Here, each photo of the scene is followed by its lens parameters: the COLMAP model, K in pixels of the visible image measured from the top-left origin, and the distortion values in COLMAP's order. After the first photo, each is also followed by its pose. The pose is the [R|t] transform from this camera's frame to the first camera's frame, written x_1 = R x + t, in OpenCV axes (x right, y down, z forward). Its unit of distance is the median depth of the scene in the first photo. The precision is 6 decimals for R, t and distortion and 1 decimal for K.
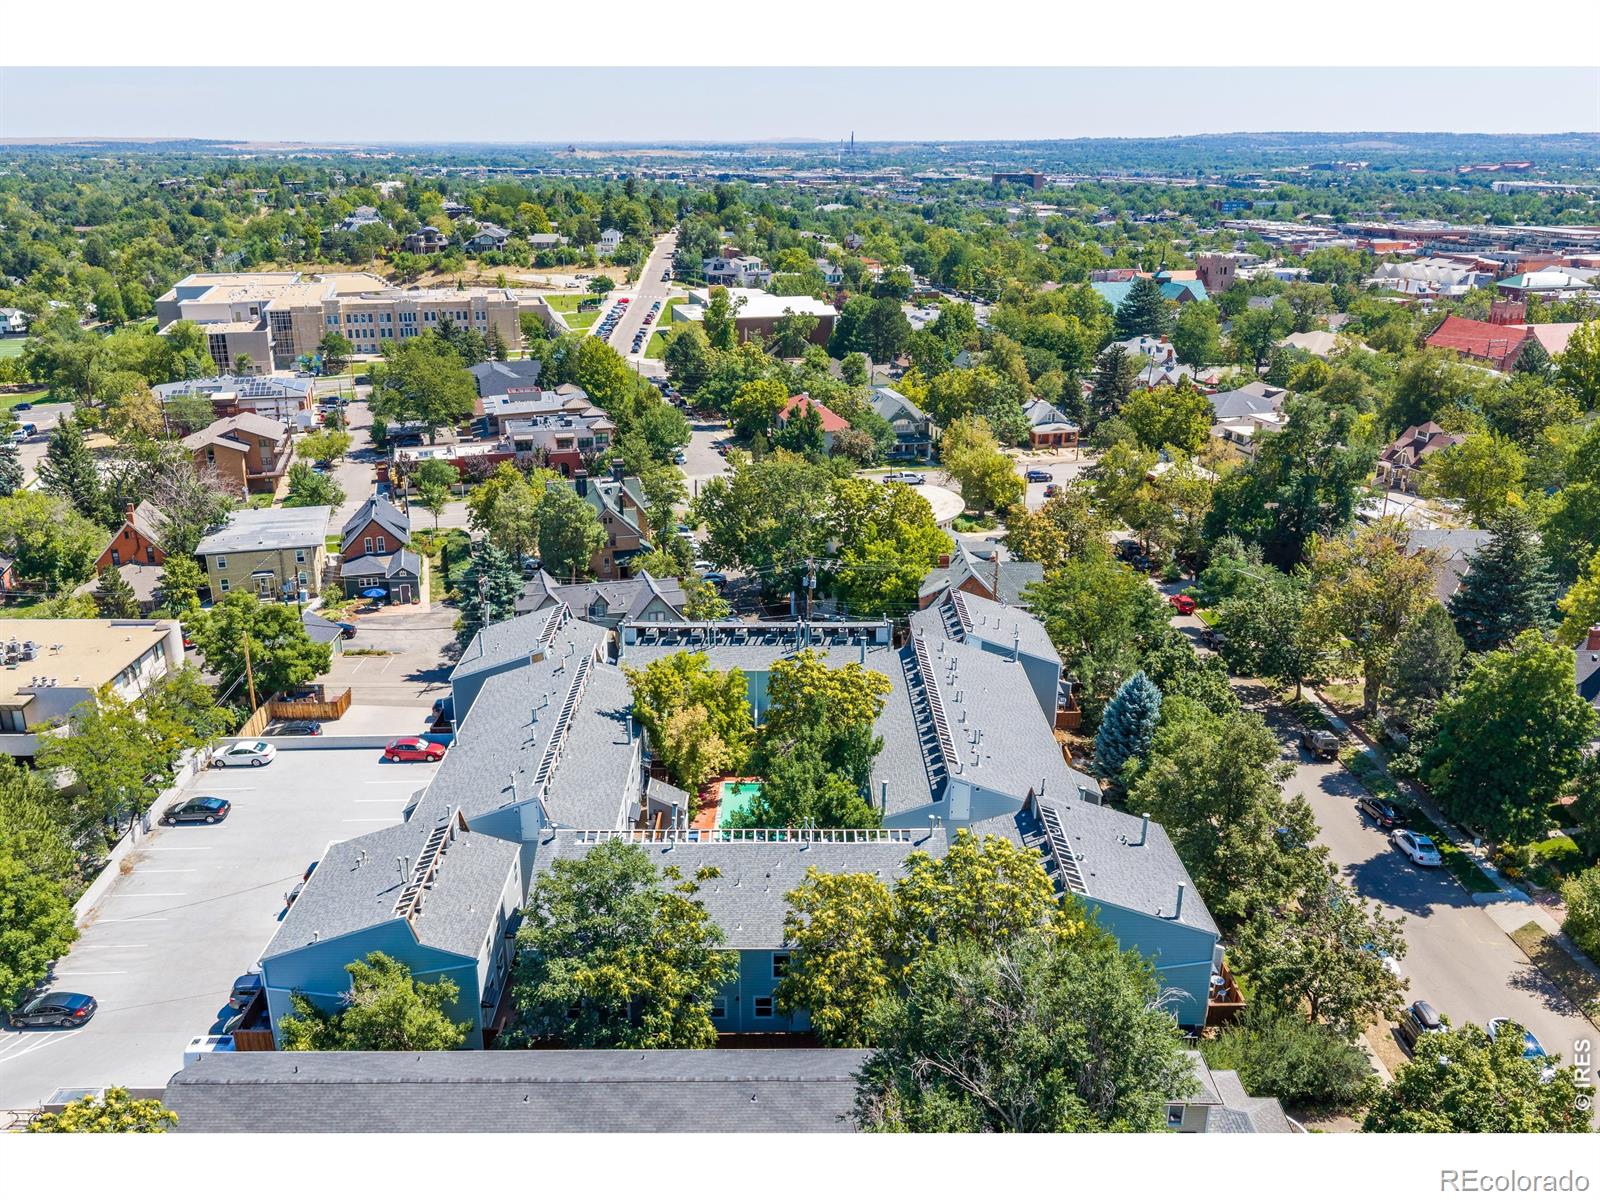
lens RADIAL K [[1323.5, 0, 802.5], [0, 1323.5, 598.6], [0, 0, 1]] dist [0.021765, -0.035576]
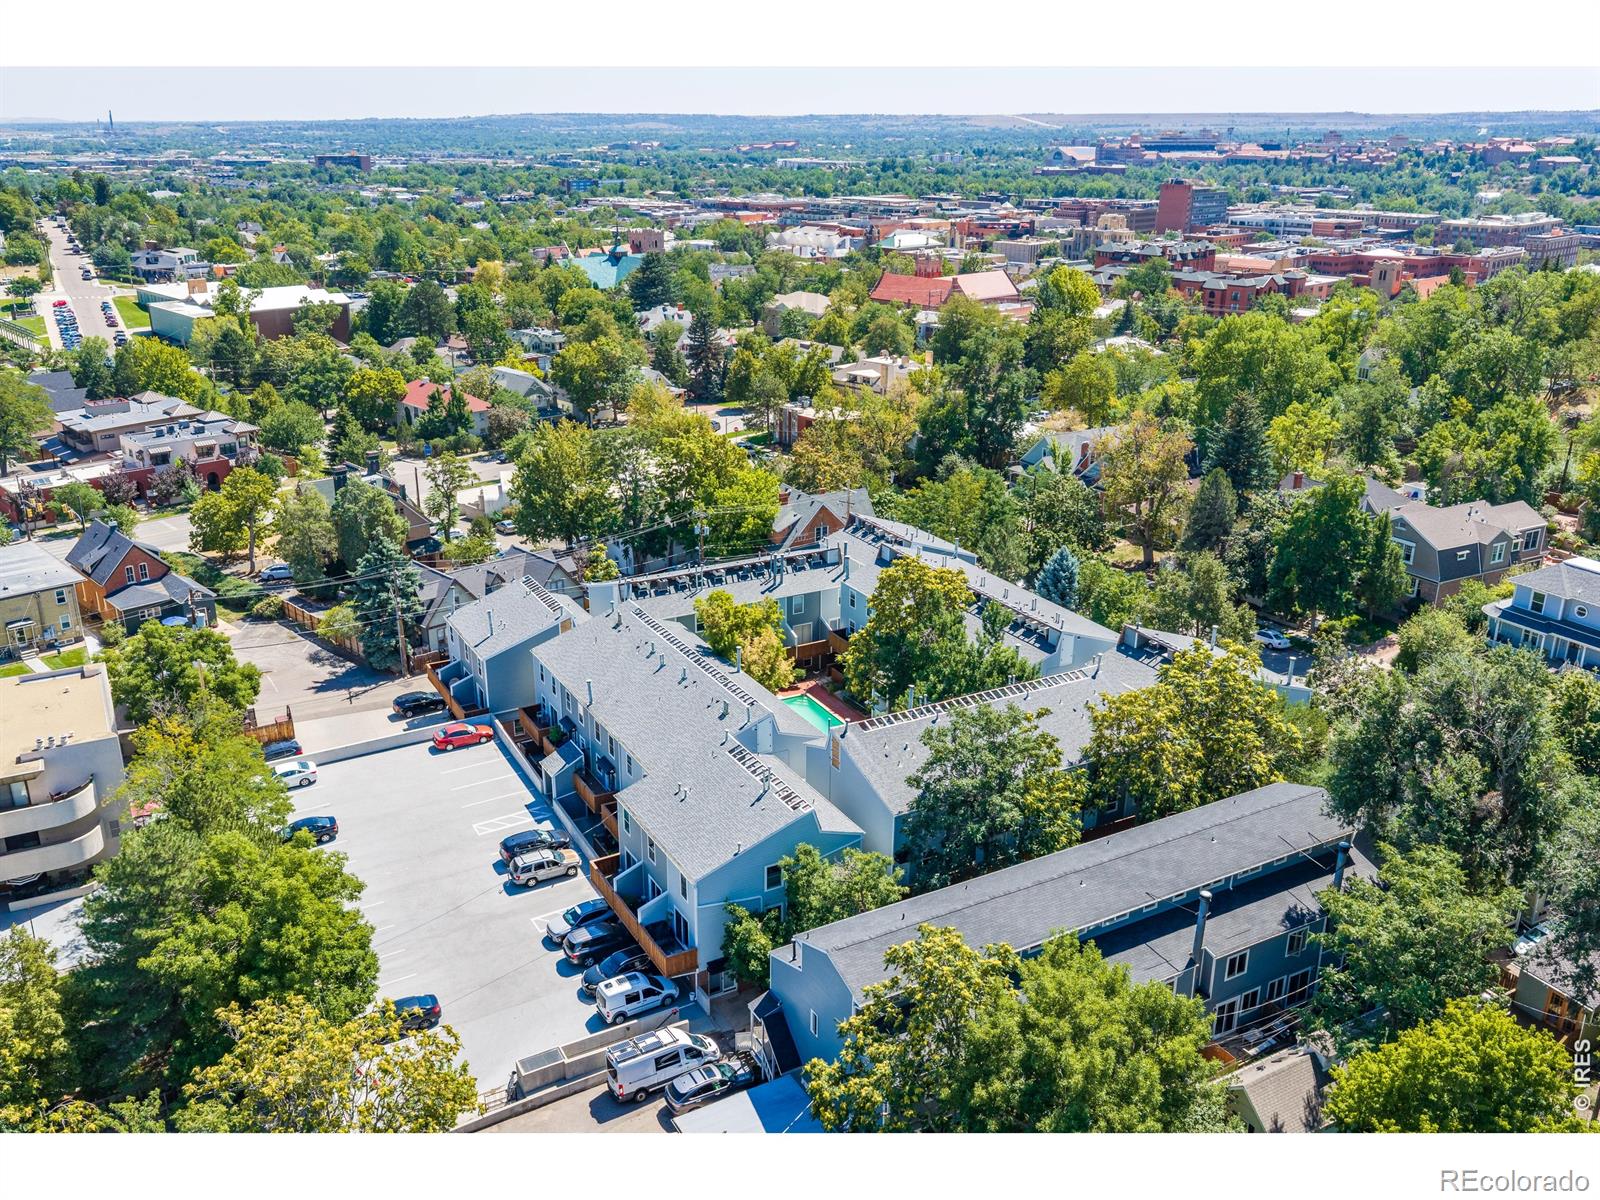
lens RADIAL K [[1323.5, 0, 802.5], [0, 1323.5, 598.6], [0, 0, 1]] dist [0.021765, -0.035576]
pose [[0.878114, -0.161055, 0.450529, -0.219996], [0.155145, 0.986610, 0.050304, 0.000860], [-0.452598, 0.025724, 0.891343, -0.003552]]
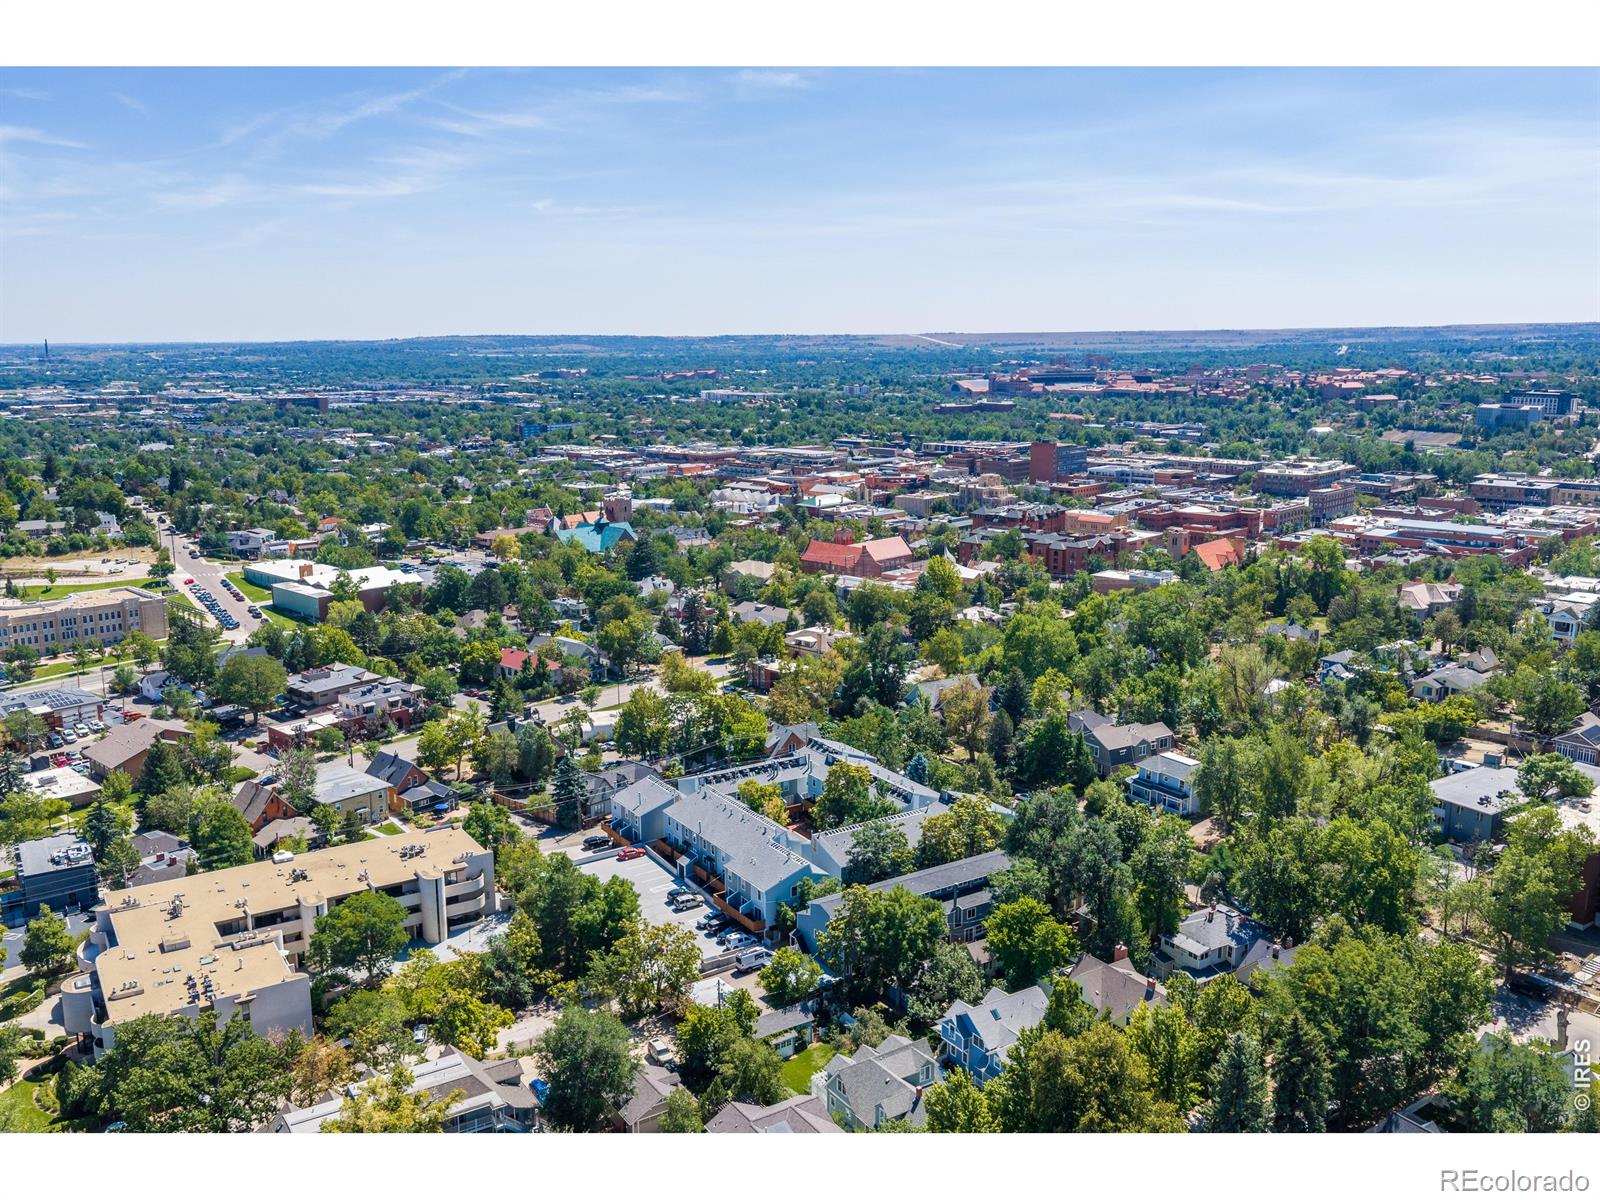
lens RADIAL K [[1323.5, 0, 802.5], [0, 1323.5, 598.6], [0, 0, 1]] dist [0.021765, -0.035576]
pose [[0.846162, -0.108680, 0.521726, -0.485851], [0.179729, 0.979827, -0.087386, -0.020492], [-0.501704, 0.167712, 0.848625, -0.423589]]
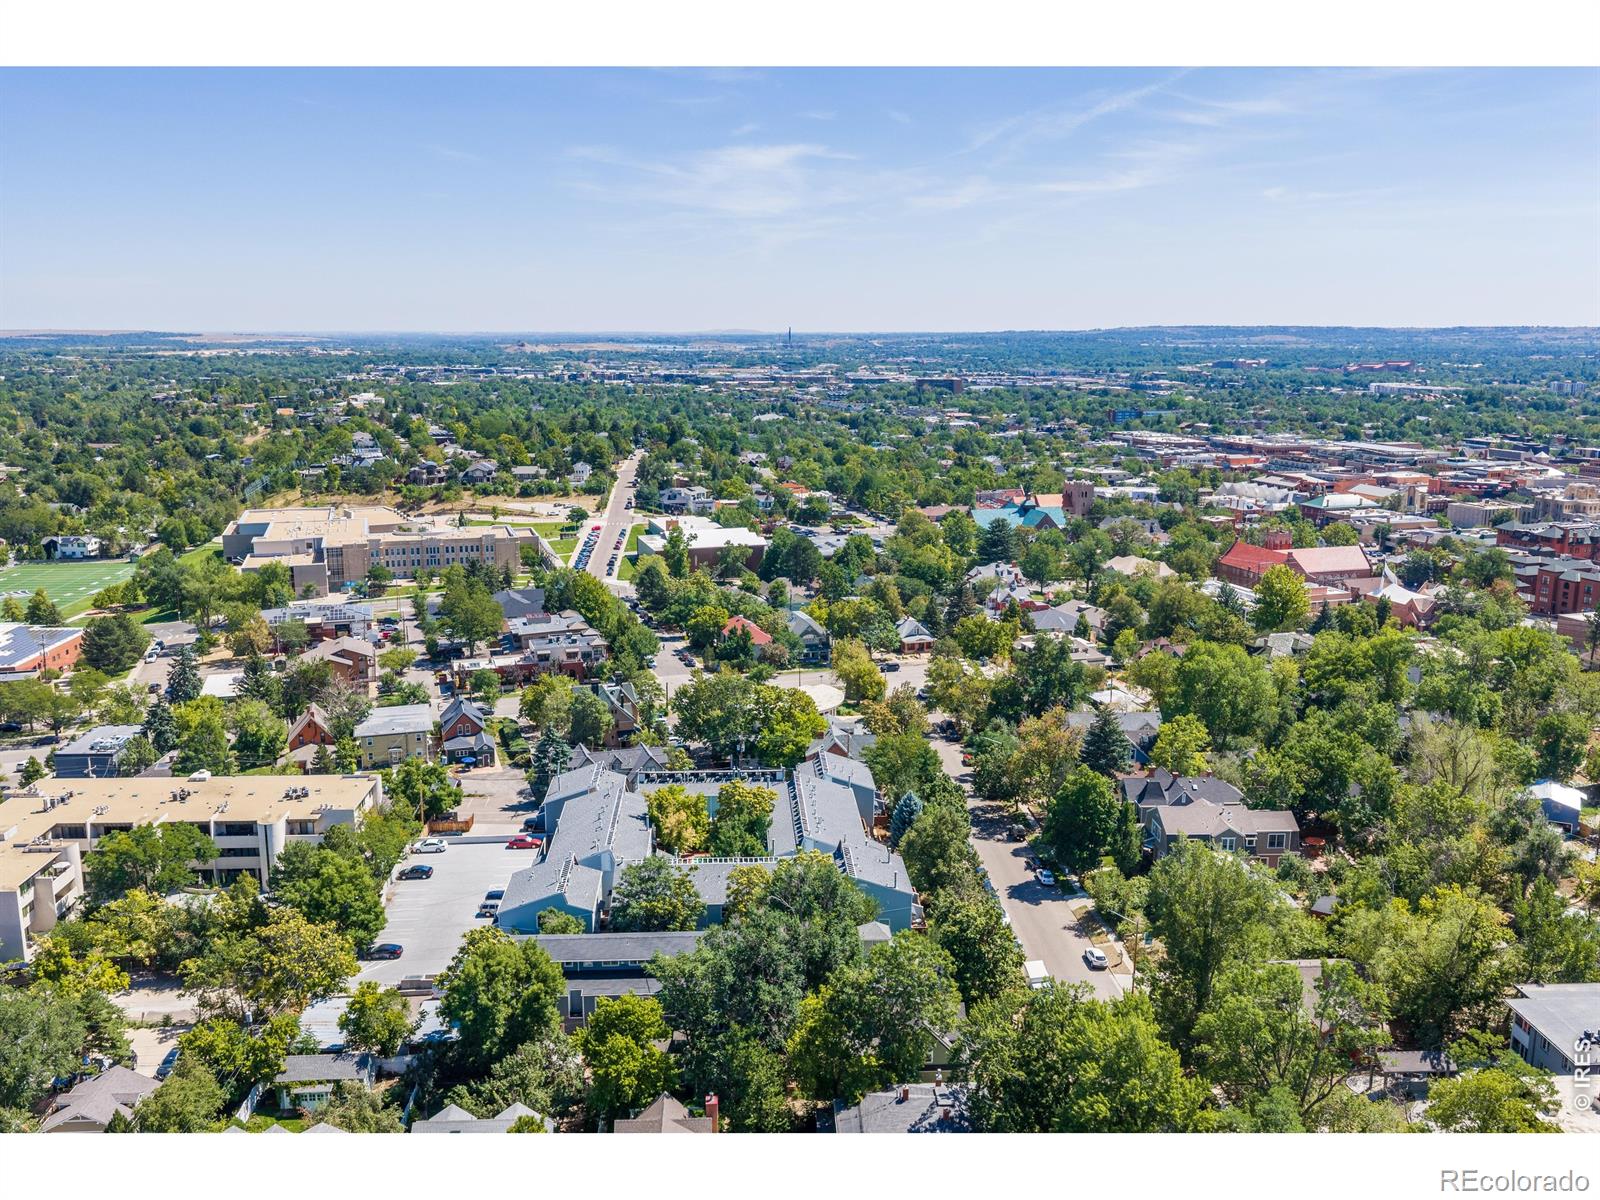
lens RADIAL K [[1323.5, 0, 802.5], [0, 1323.5, 598.6], [0, 0, 1]] dist [0.021765, -0.035576]
pose [[0.999024, -0.008331, 0.043369, 0.006537], [0.013987, 0.991179, -0.131793, 0.012037], [-0.041889, 0.132271, 0.990328, -0.385494]]
